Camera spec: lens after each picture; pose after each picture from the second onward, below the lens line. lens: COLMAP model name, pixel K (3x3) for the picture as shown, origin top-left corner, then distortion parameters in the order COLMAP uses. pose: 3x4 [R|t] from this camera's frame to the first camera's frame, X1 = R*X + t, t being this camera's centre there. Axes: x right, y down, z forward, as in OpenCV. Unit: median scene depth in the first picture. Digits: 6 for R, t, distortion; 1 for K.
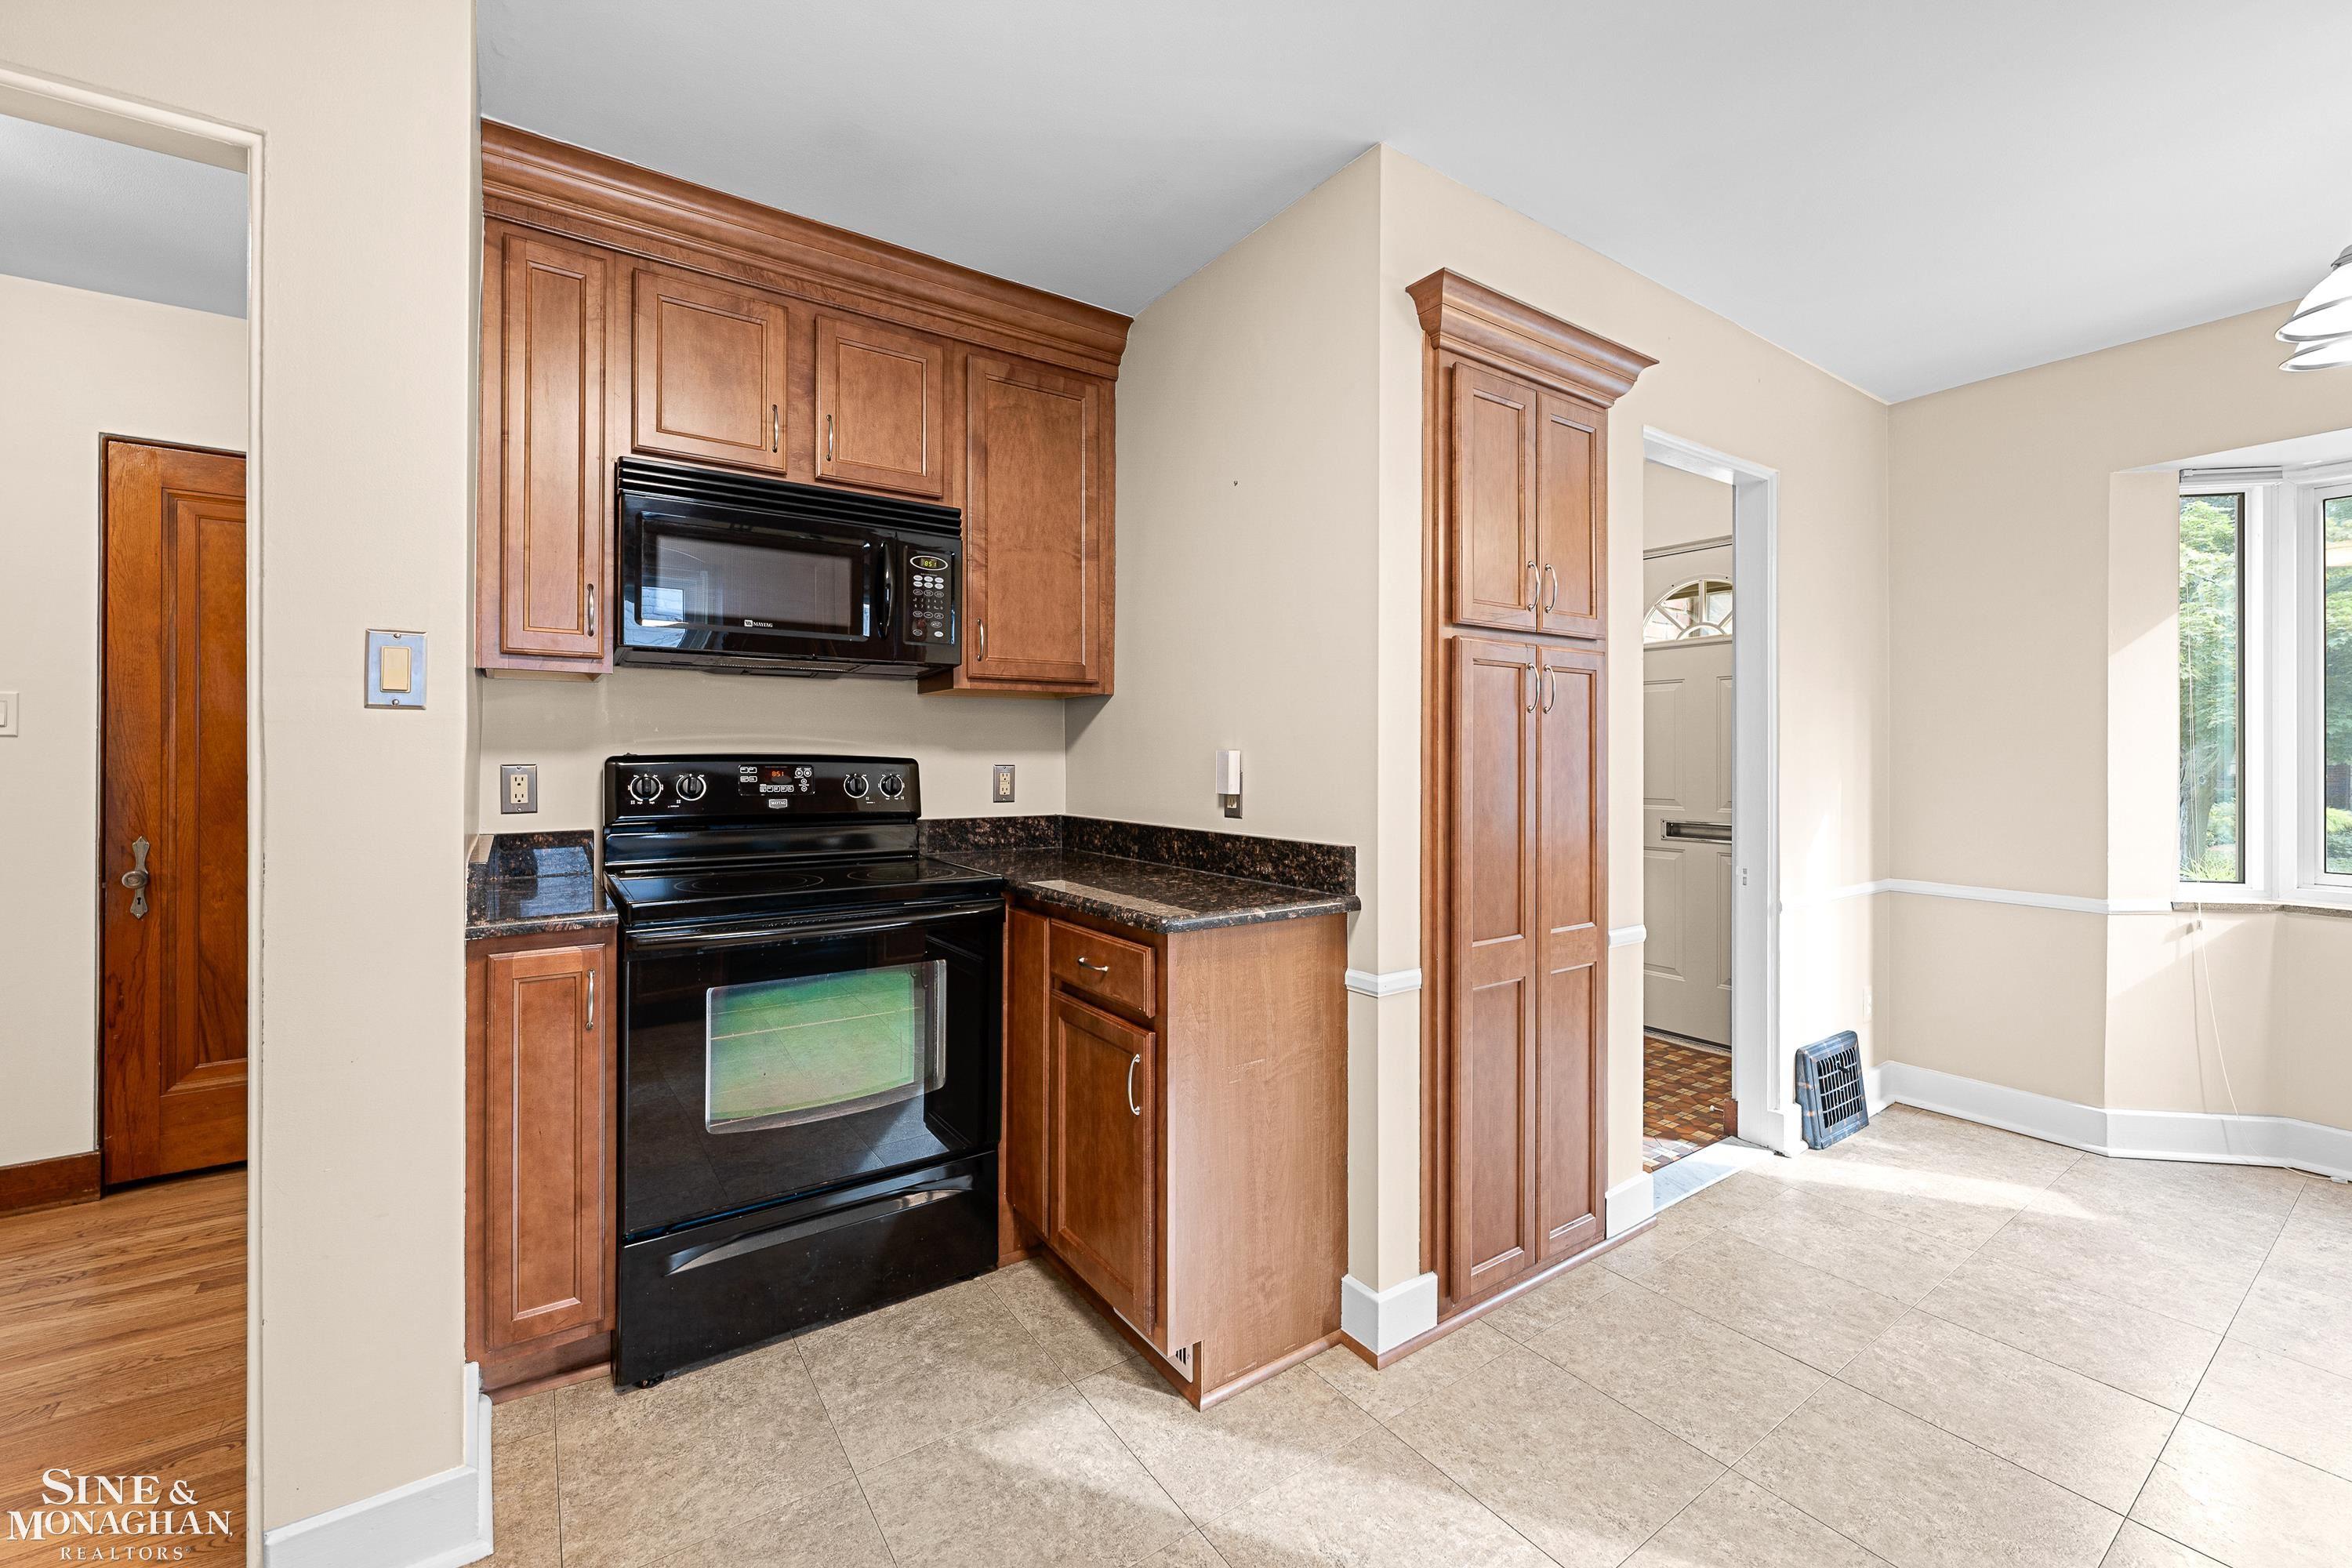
lens RADIAL K [[948.2, 0, 1172.2], [0, 948.2, 751.1], [0, 0, 1]] dist [-0.000436, -0.000342]
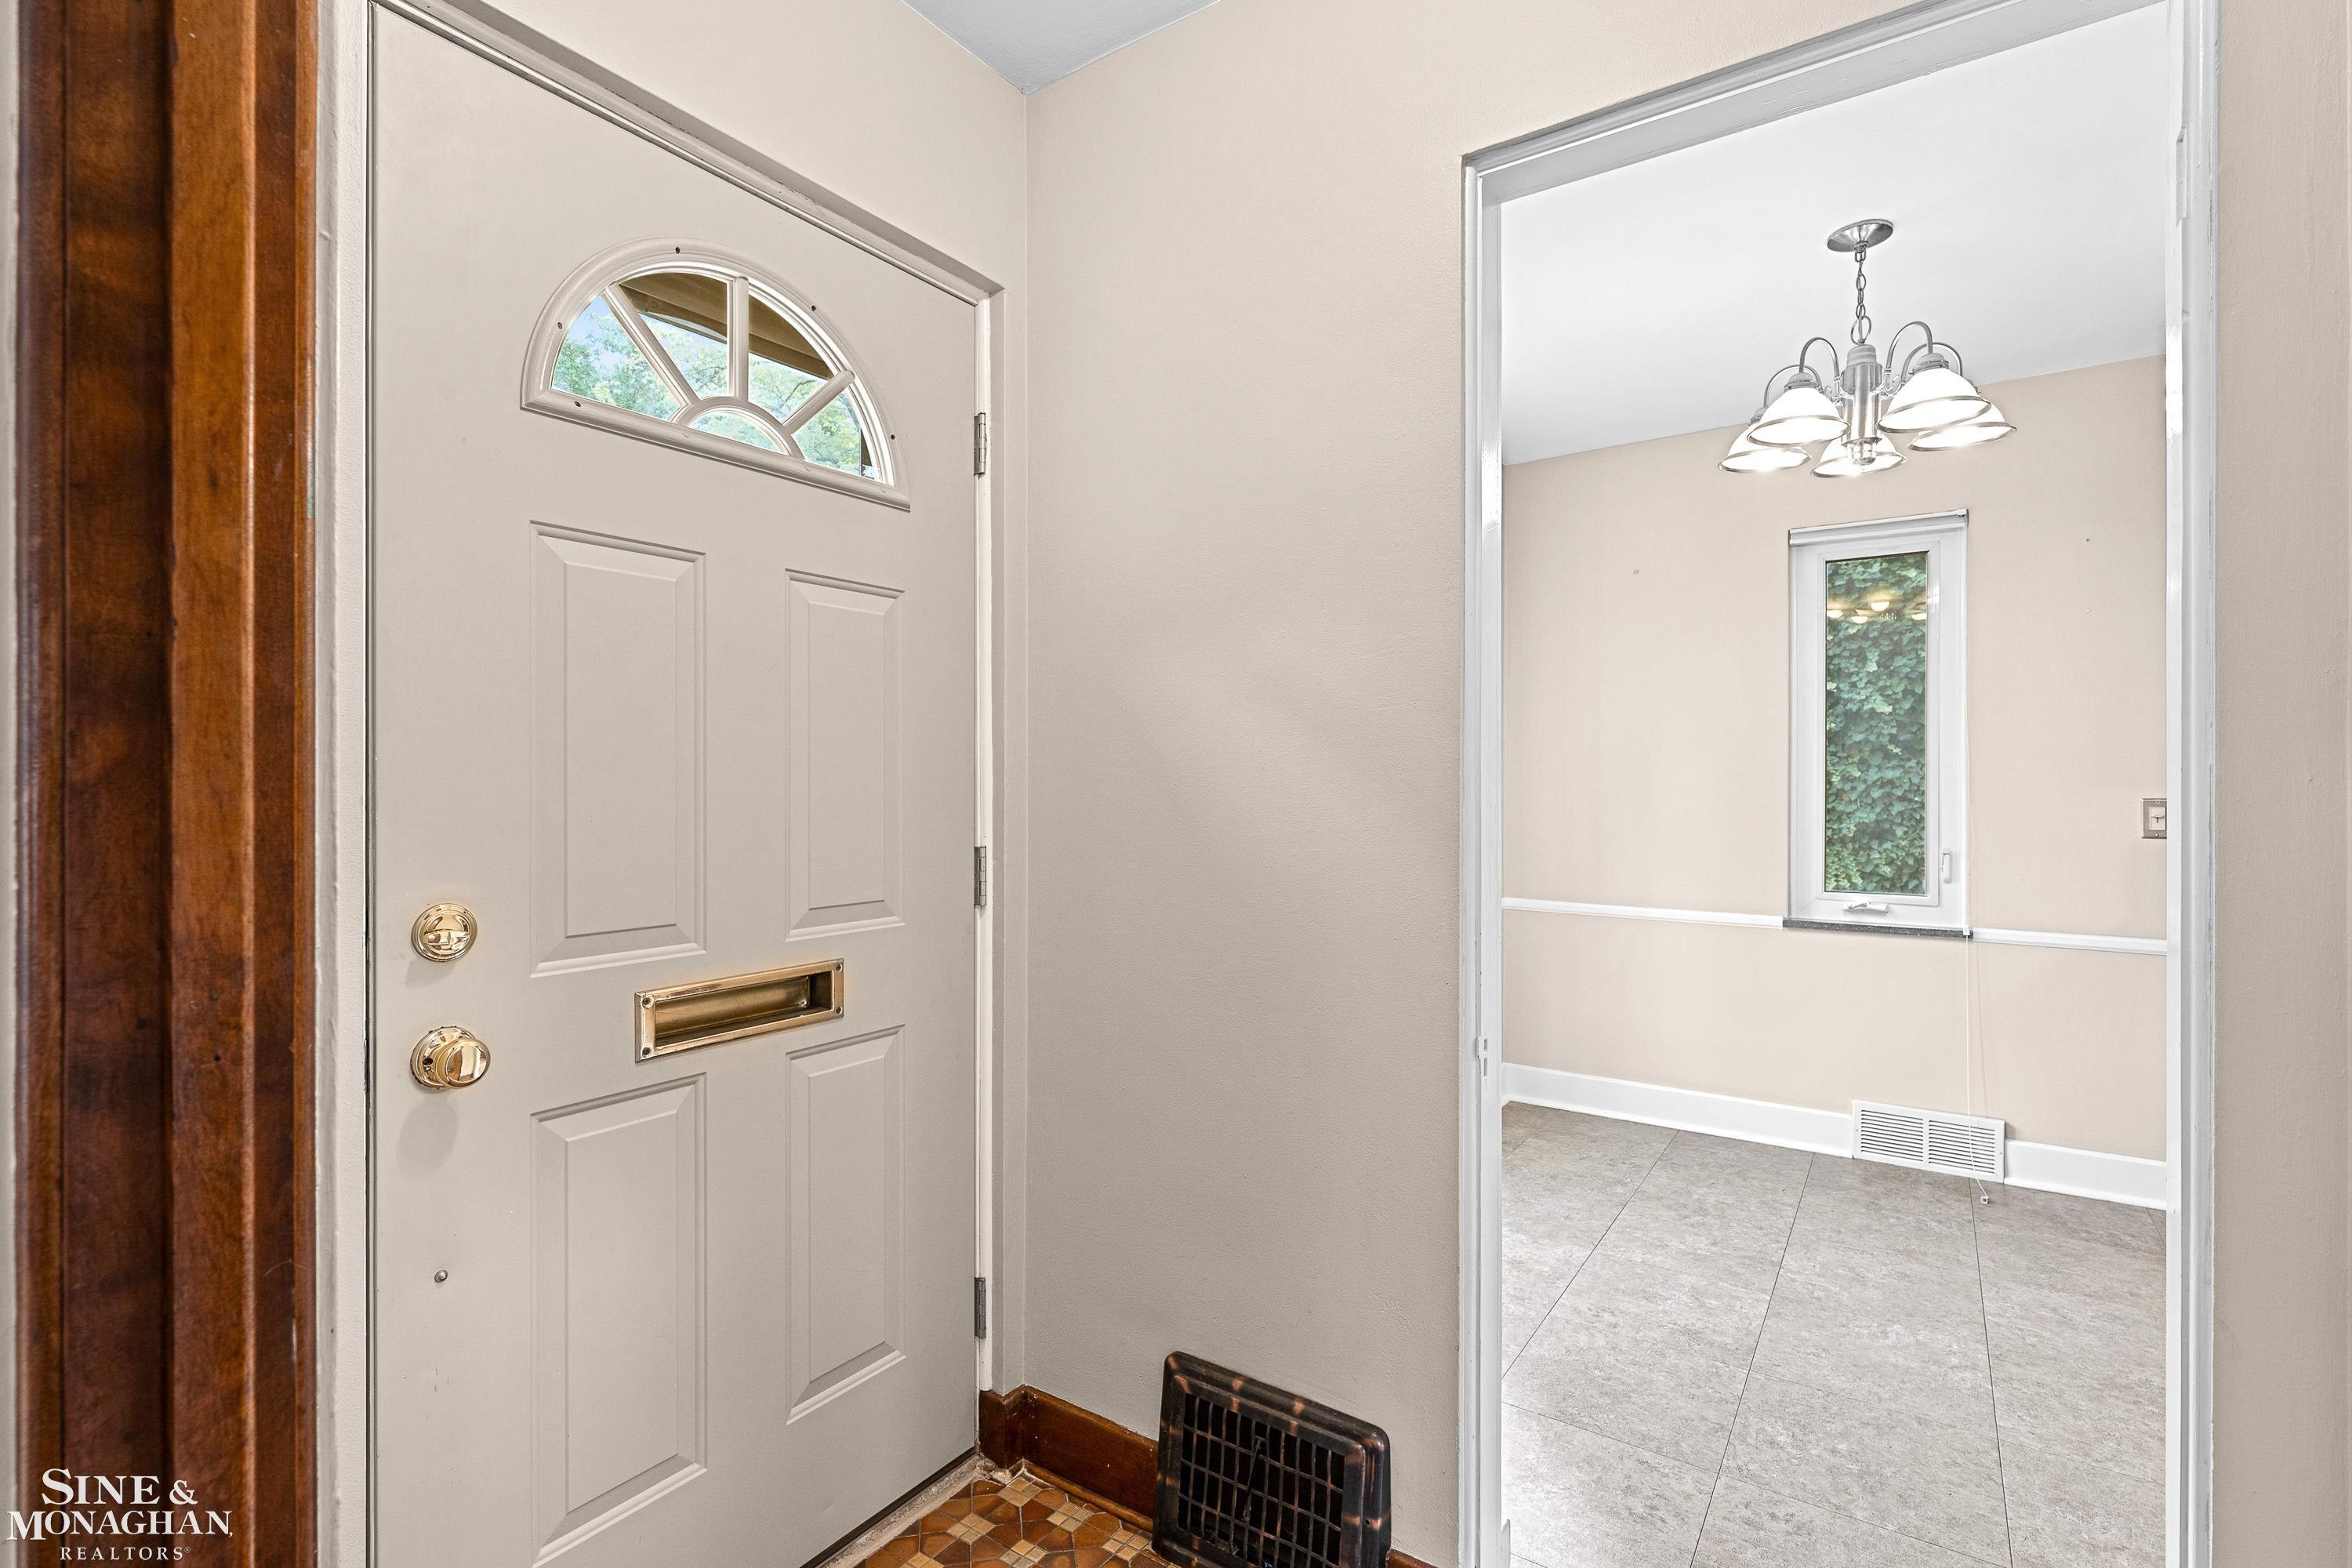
lens RADIAL K [[1114.7, 0, 1180.0], [0, 1114.7, 780.3], [0, 0, 1]] dist [-0.001465, -0.000086]
pose [[-0.359387, -0.000384, 0.933188, 0.164595], [-0.001756, 0.999998, -0.000264, 0.002960], [-0.933187, -0.001734, -0.359387, 1.331559]]
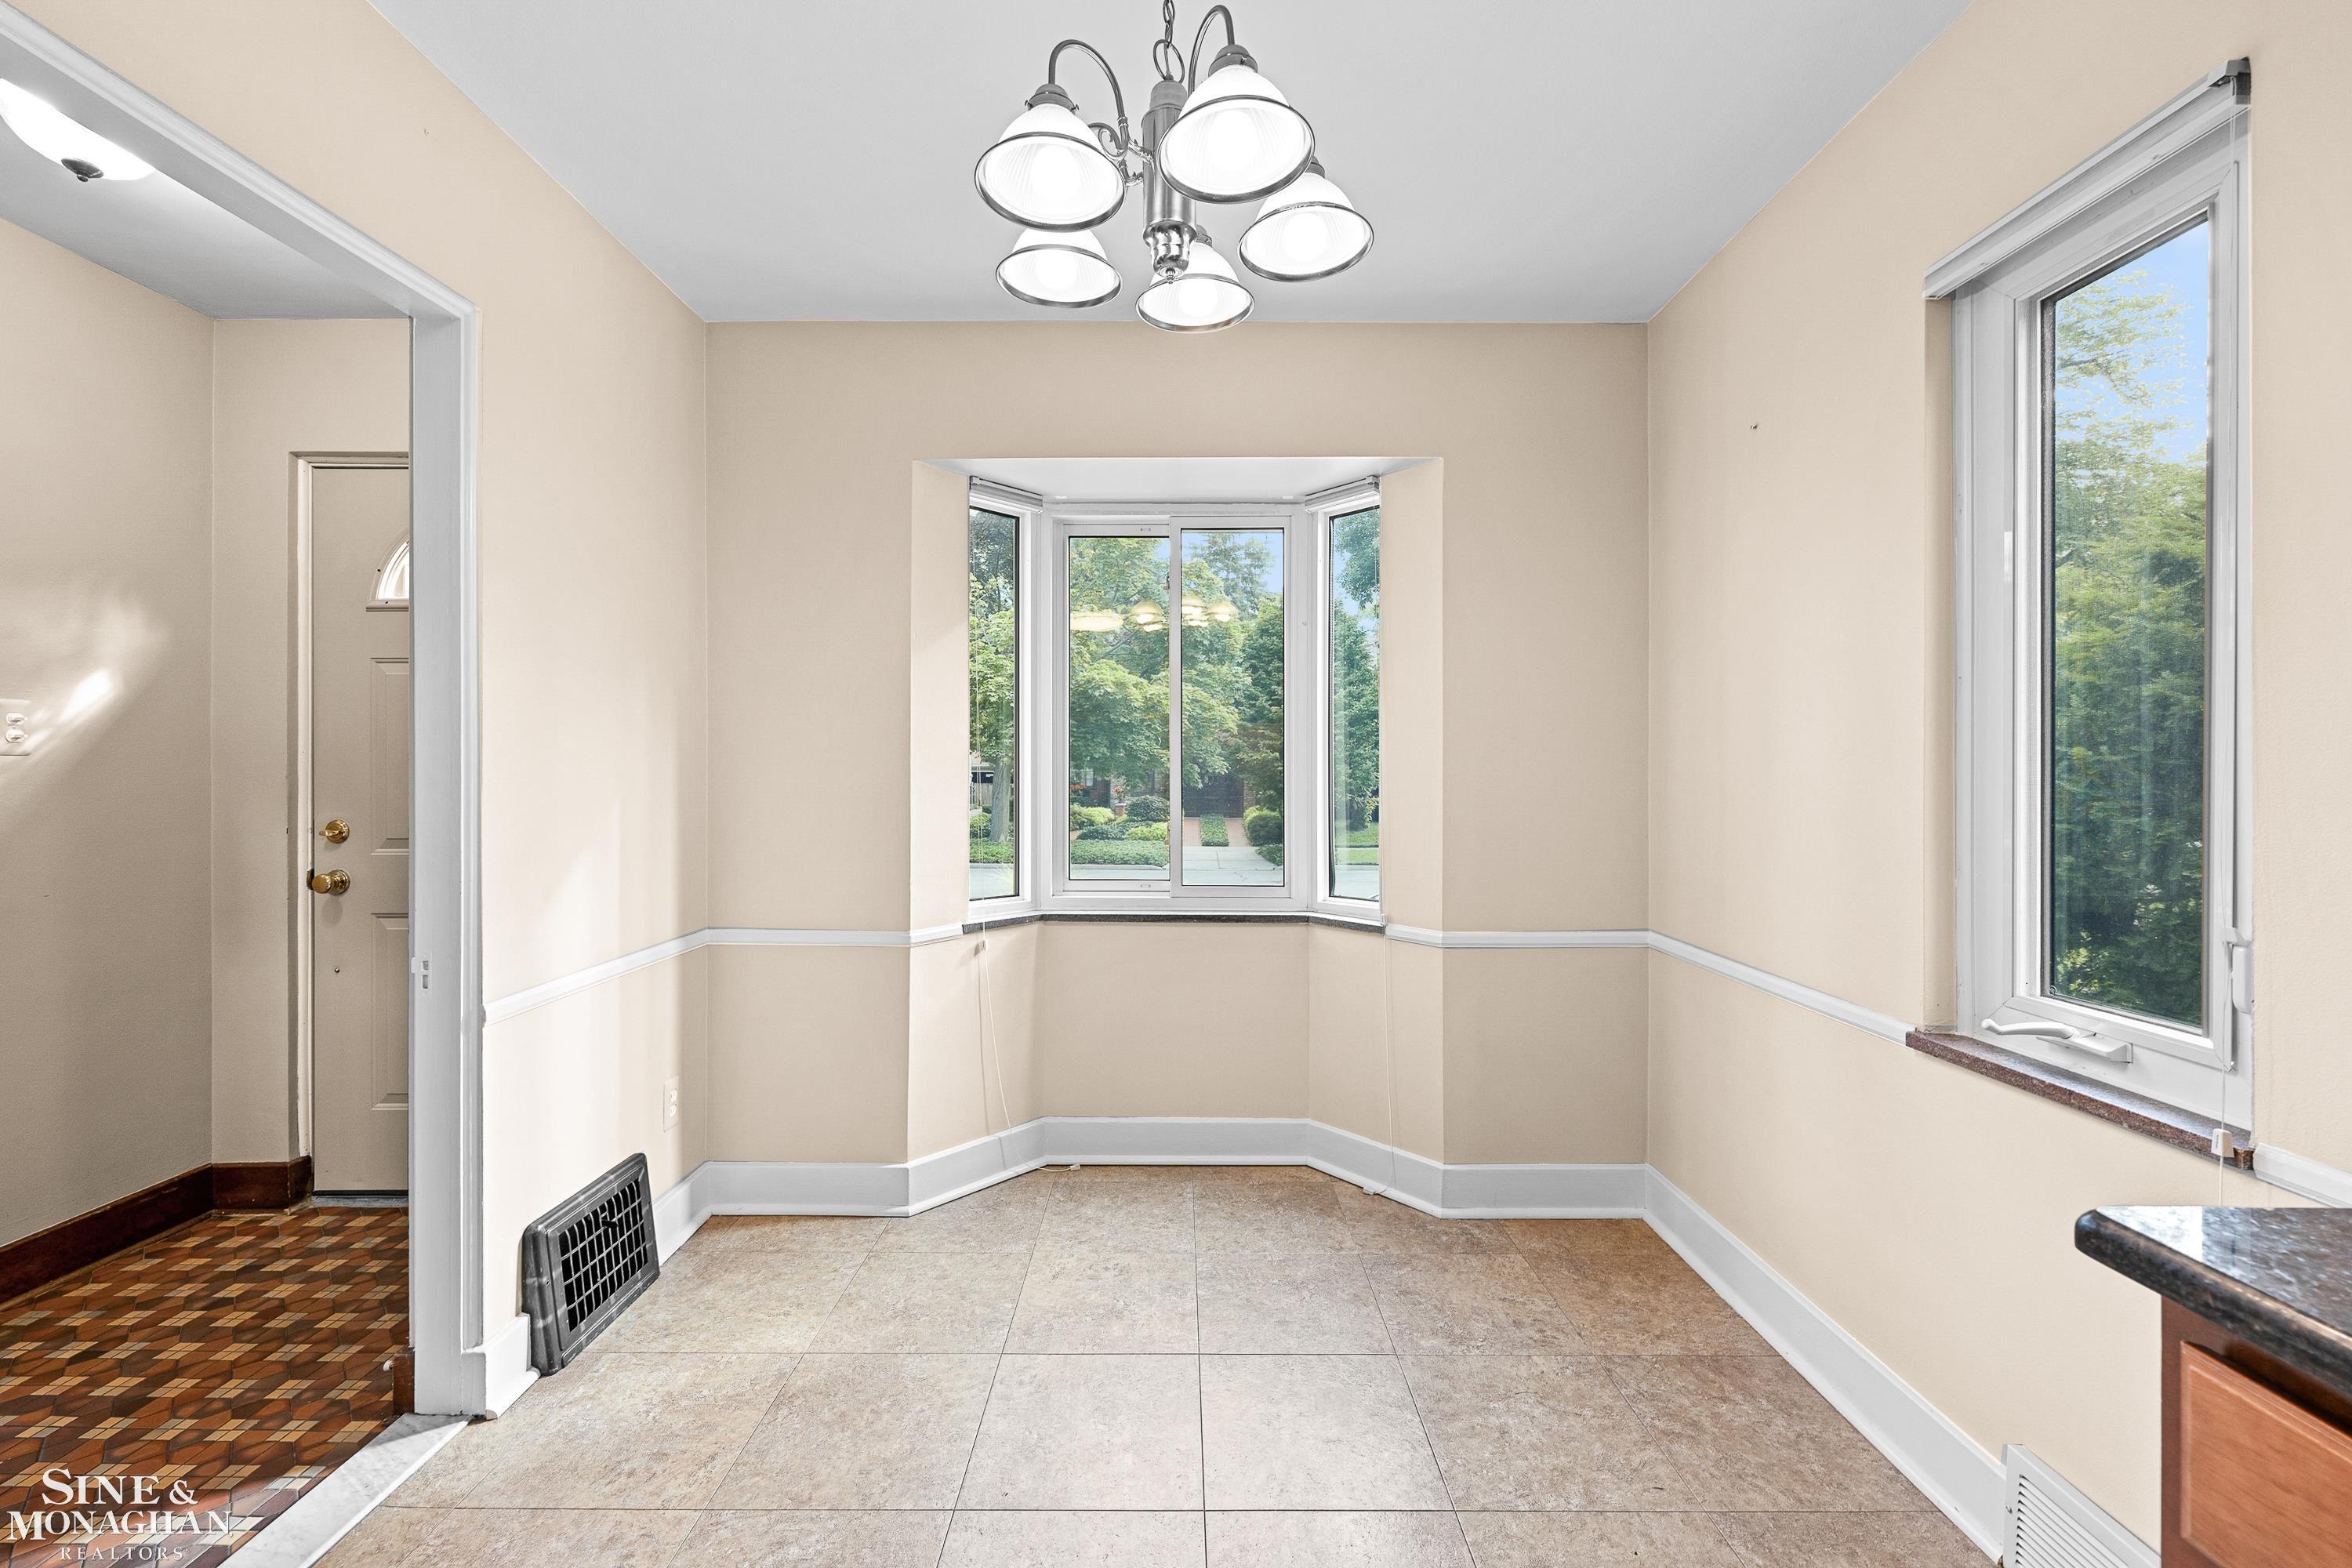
lens RADIAL K [[948.2, 0, 1173.0], [0, 948.2, 769.9], [0, 0, 1]] dist [-0.000436, -0.000342]
pose [[0.575729, 0.001896, 0.817638, 0.386514], [-0.002534, 0.999997, -0.000534, 0.002045], [-0.817637, -0.001764, 0.575732, 0.269666]]
